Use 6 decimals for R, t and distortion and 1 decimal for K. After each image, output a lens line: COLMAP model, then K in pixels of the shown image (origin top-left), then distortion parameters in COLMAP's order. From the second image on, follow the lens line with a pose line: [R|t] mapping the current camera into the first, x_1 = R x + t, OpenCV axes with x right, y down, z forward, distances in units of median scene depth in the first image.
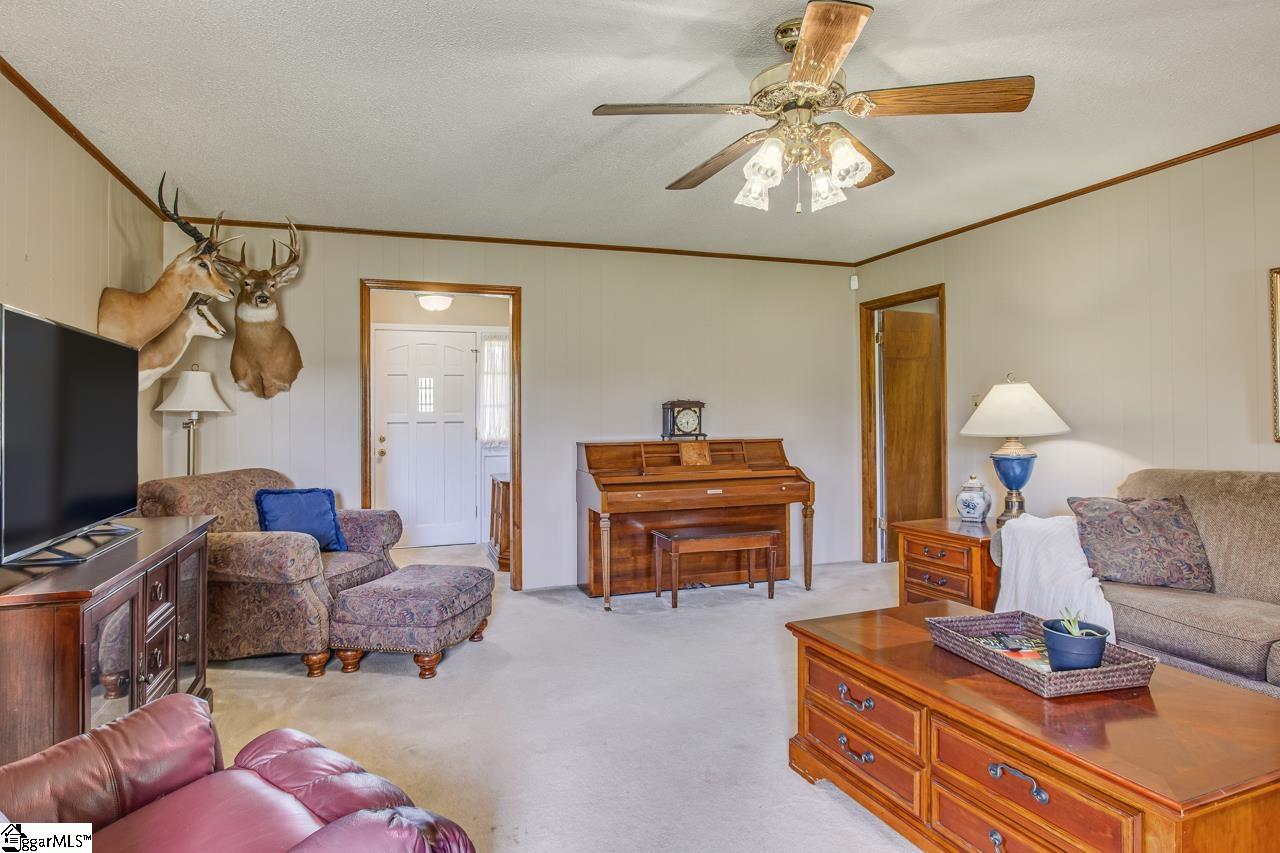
lens RADIAL K [[715.2, 0, 625.7], [0, 715.2, 408.7], [0, 0, 1]] dist [-0.010804, -0.003877]
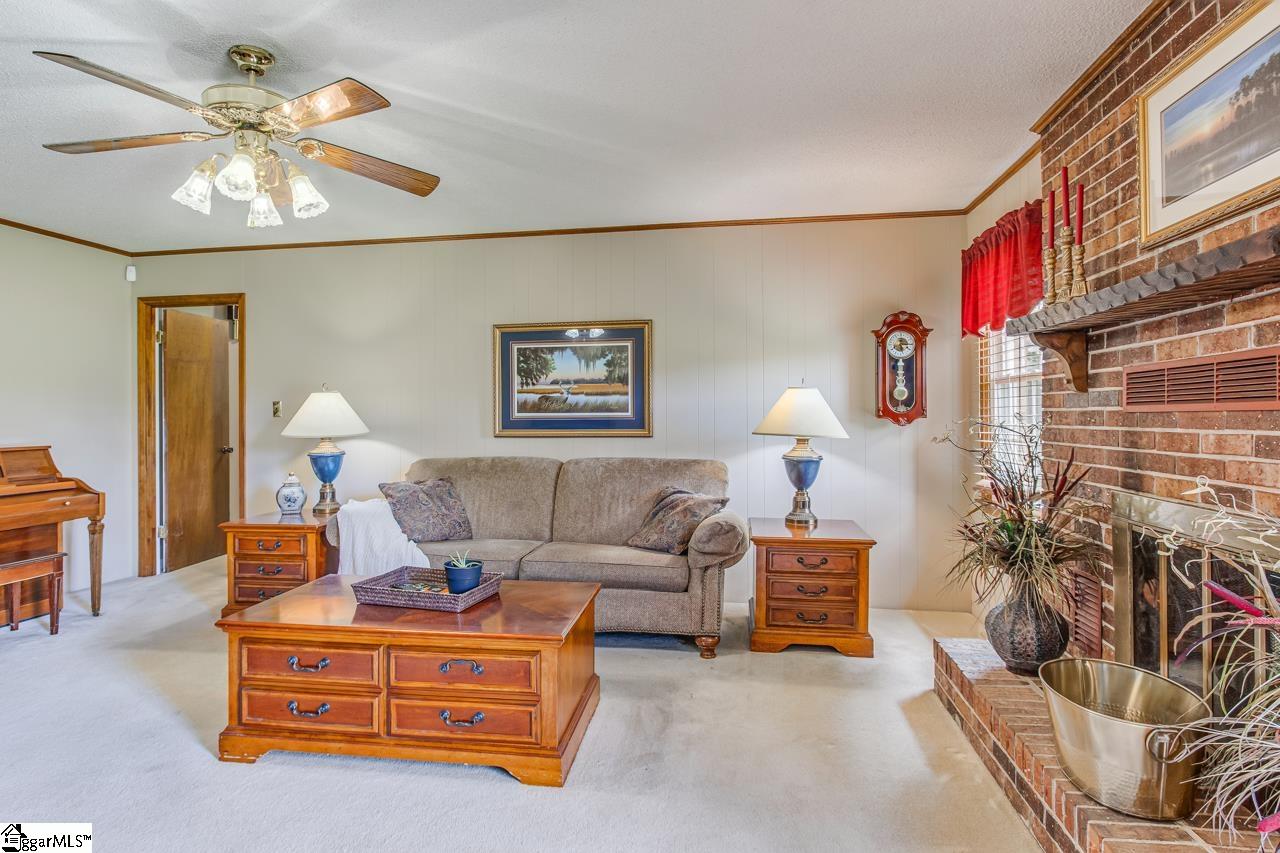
lens RADIAL K [[715.2, 0, 644.6], [0, 715.2, 409.4], [0, 0, 1]] dist [-0.010804, -0.003877]
pose [[0.453418, 0.017264, 0.891131, -0.278144], [-0.012001, 0.999840, -0.013264, 0.002223], [-0.891217, -0.004680, 0.453553, -0.002694]]
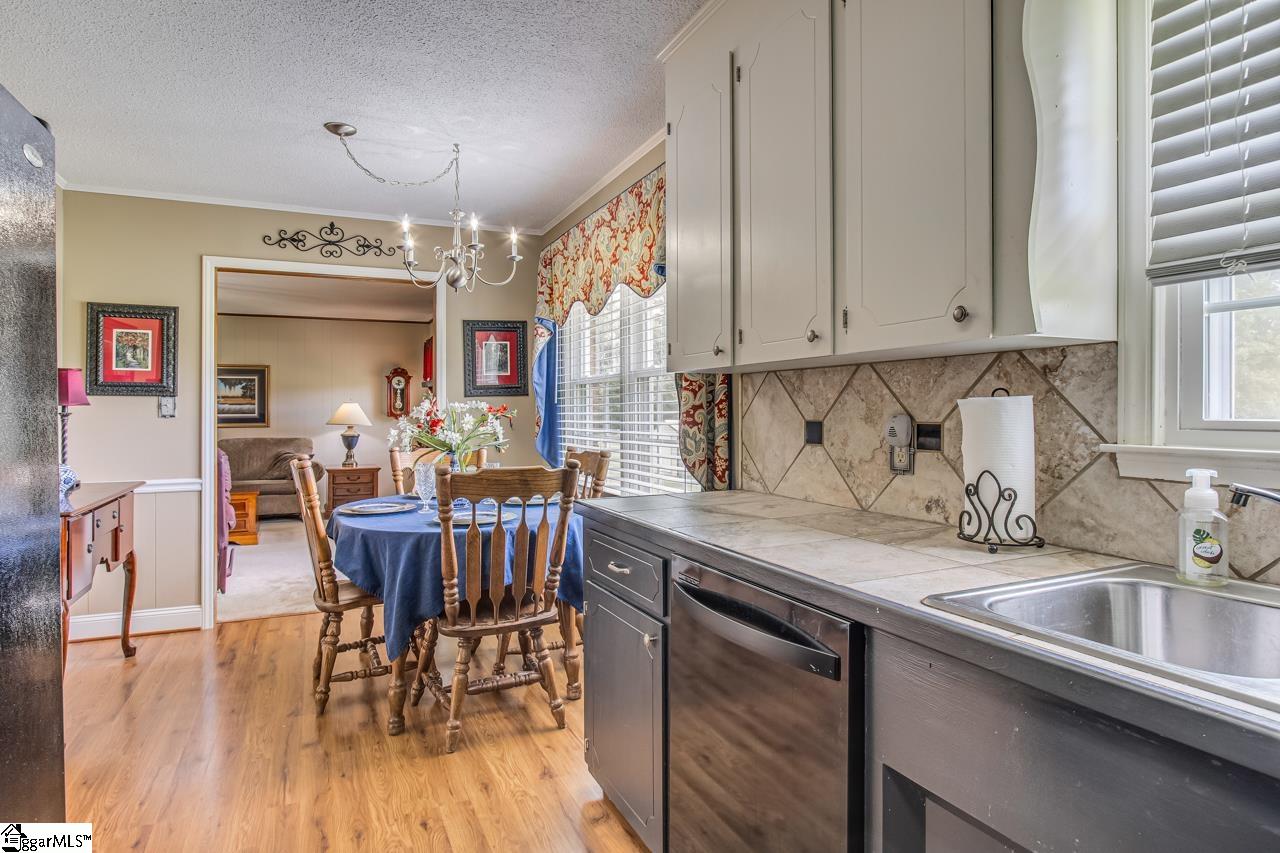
lens RADIAL K [[715.2, 0, 616.4], [0, 715.2, 399.5], [0, 0, 1]] dist [-0.010804, -0.003877]
pose [[-0.081891, 0.030734, 0.996167, -1.675774], [-0.005367, 0.999496, -0.031277, 0.010730], [-0.996627, -0.007908, -0.081685, -0.421189]]
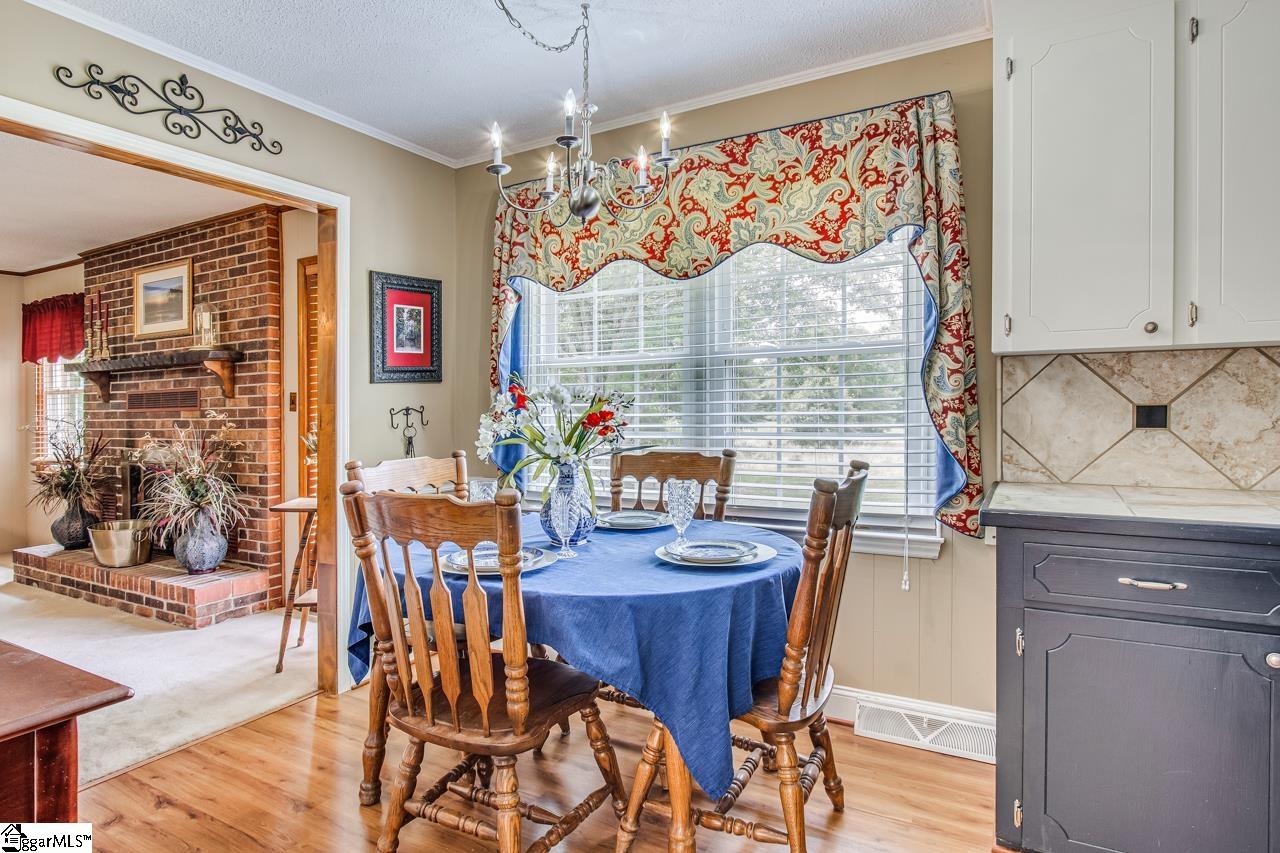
lens RADIAL K [[715.2, 0, 614.6], [0, 715.2, 411.5], [0, 0, 1]] dist [-0.010804, -0.003877]
pose [[-0.646534, 0.018432, 0.762663, -1.253505], [0.006111, 0.999801, -0.018982, 0.023041], [-0.762861, -0.007612, -0.646518, 0.079481]]
